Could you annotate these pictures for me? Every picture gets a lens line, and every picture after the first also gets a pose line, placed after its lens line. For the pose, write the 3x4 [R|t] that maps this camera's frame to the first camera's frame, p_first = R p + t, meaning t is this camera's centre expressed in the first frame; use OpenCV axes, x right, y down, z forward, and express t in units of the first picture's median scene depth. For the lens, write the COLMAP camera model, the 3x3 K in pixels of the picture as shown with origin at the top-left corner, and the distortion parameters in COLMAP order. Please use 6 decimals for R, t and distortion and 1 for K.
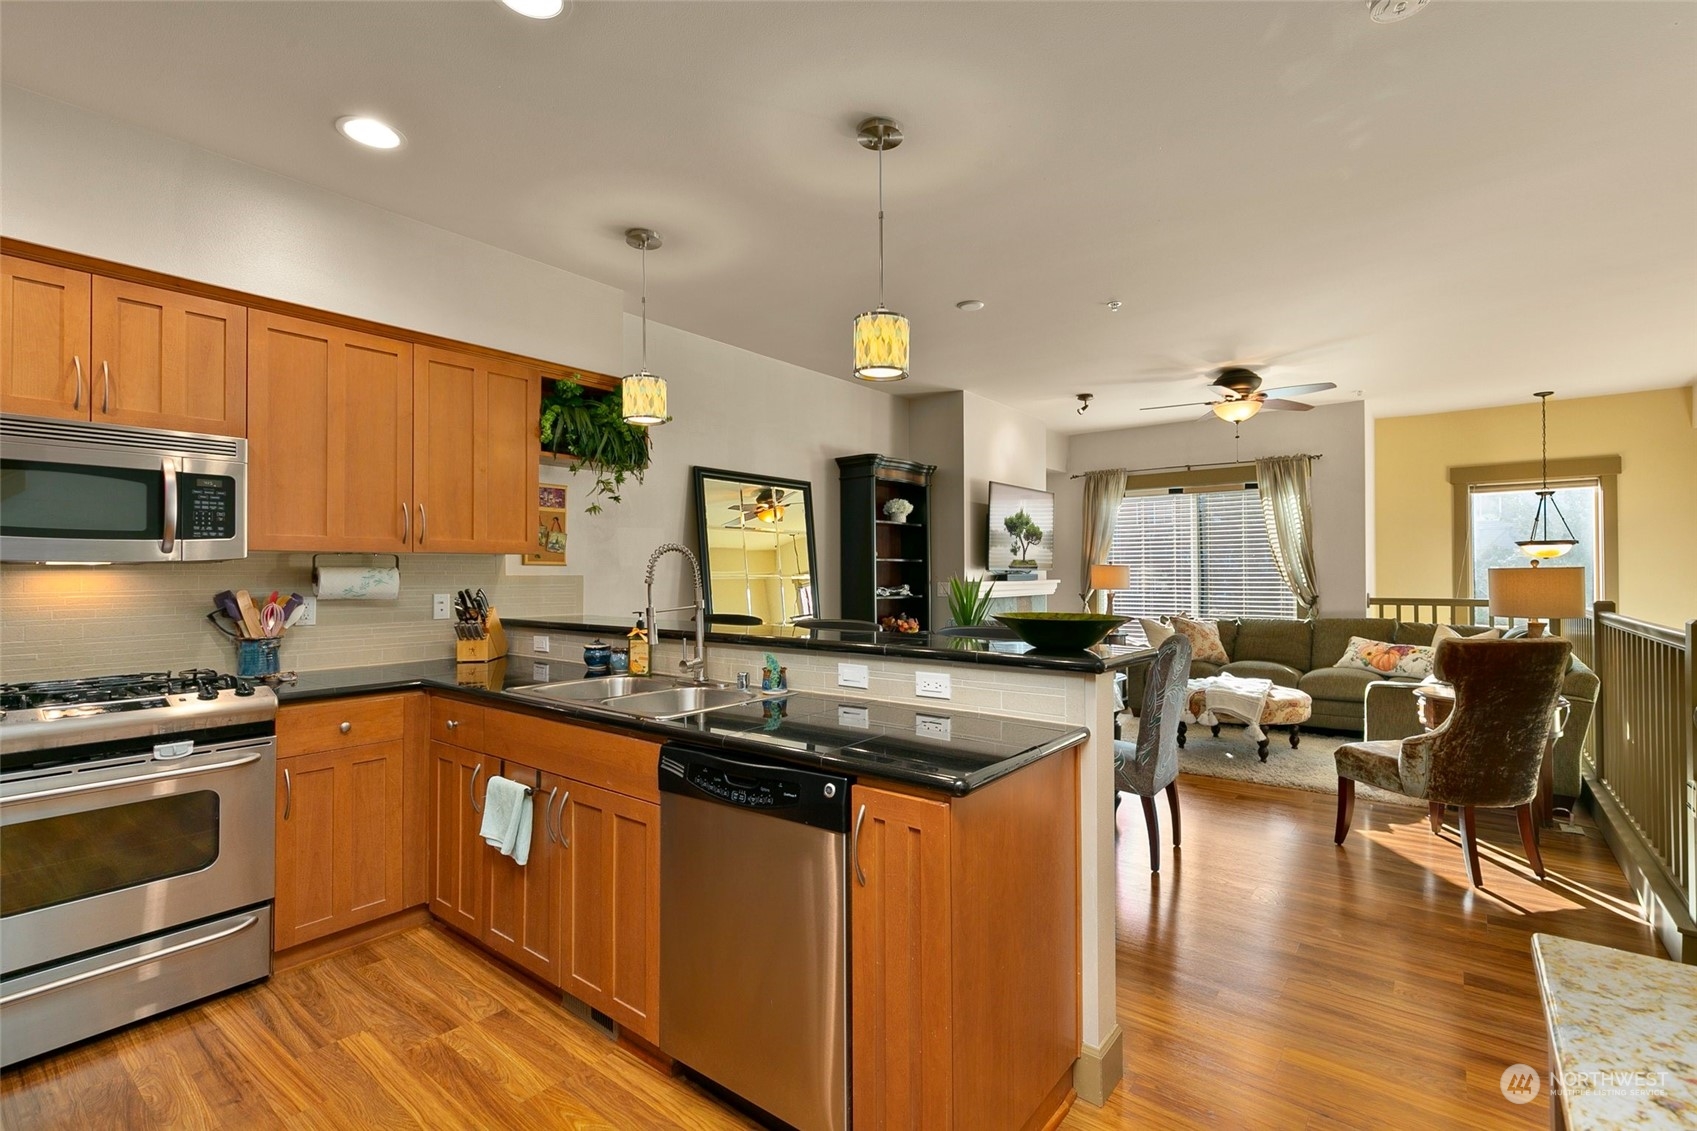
lens RADIAL K [[760.9, 0, 852.2], [0, 760.9, 568.4], [0, 0, 1]] dist [0.001518, 0.000648]
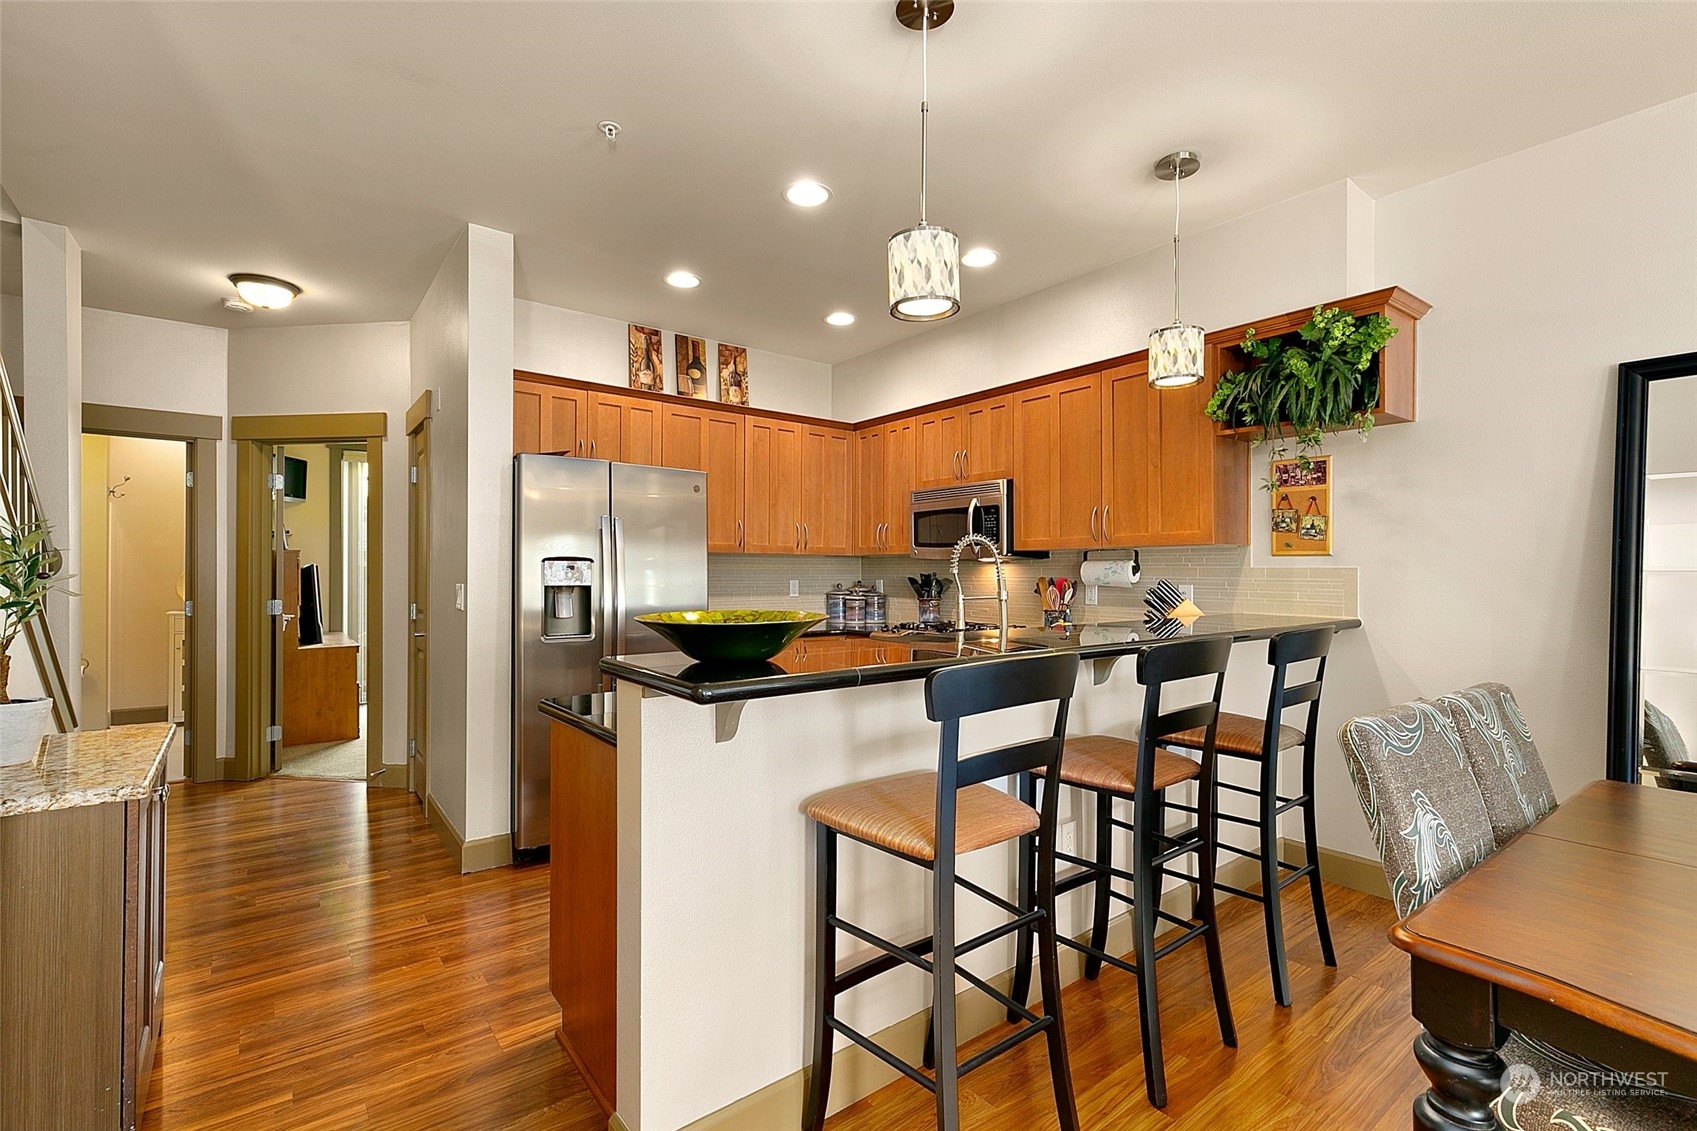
lens RADIAL K [[757.5, 0, 849.7], [0, 757.5, 570.3], [0, 0, 1]] dist [0.004156, -0.000406]
pose [[-0.243198, 0.000329, -0.969977, 0.550274], [0.003597, 0.999993, -0.000563, 0.011302], [0.969970, -0.003626, -0.243197, 0.747488]]
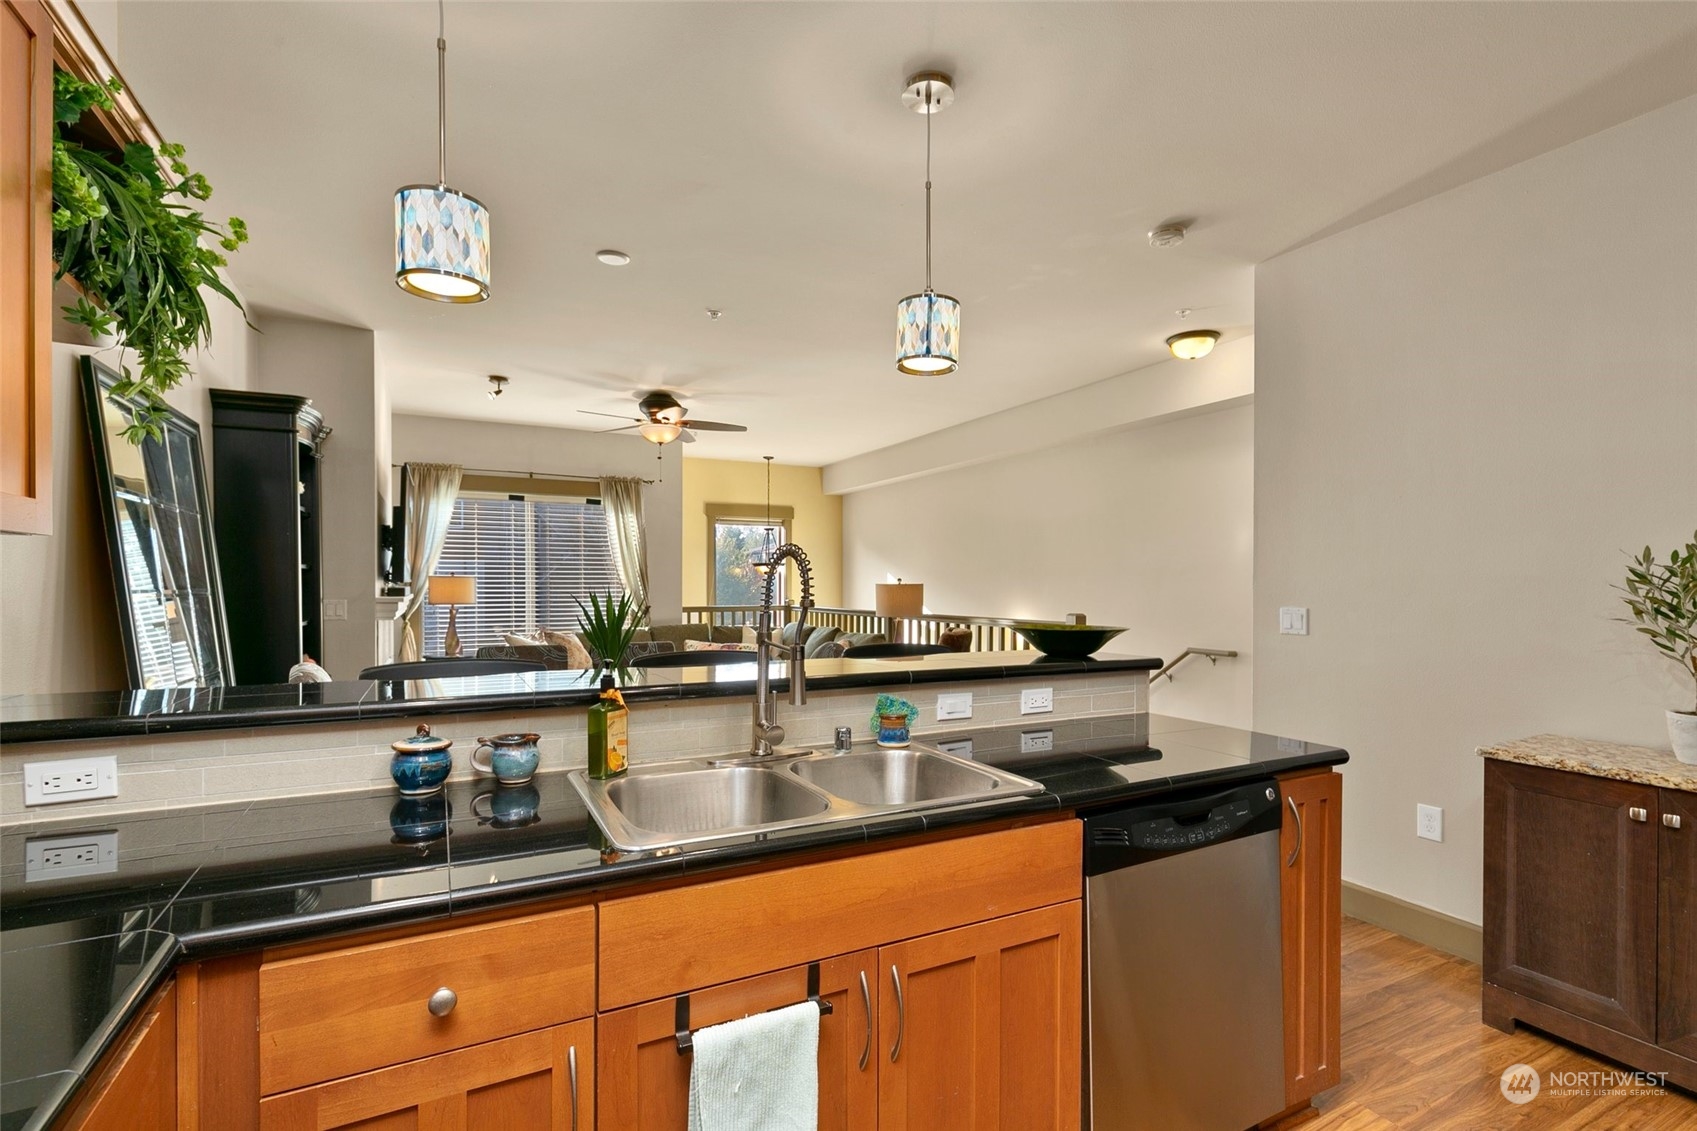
lens RADIAL K [[776.9, 0, 839.2], [0, 776.9, 593.5], [0, 0, 1]] dist [0.008382, 0.000155]
pose [[0.421571, -0.007465, 0.906765, -0.546496], [-0.009891, 0.999869, 0.012830, -0.000089], [-0.906741, -0.014377, 0.421442, 0.464497]]
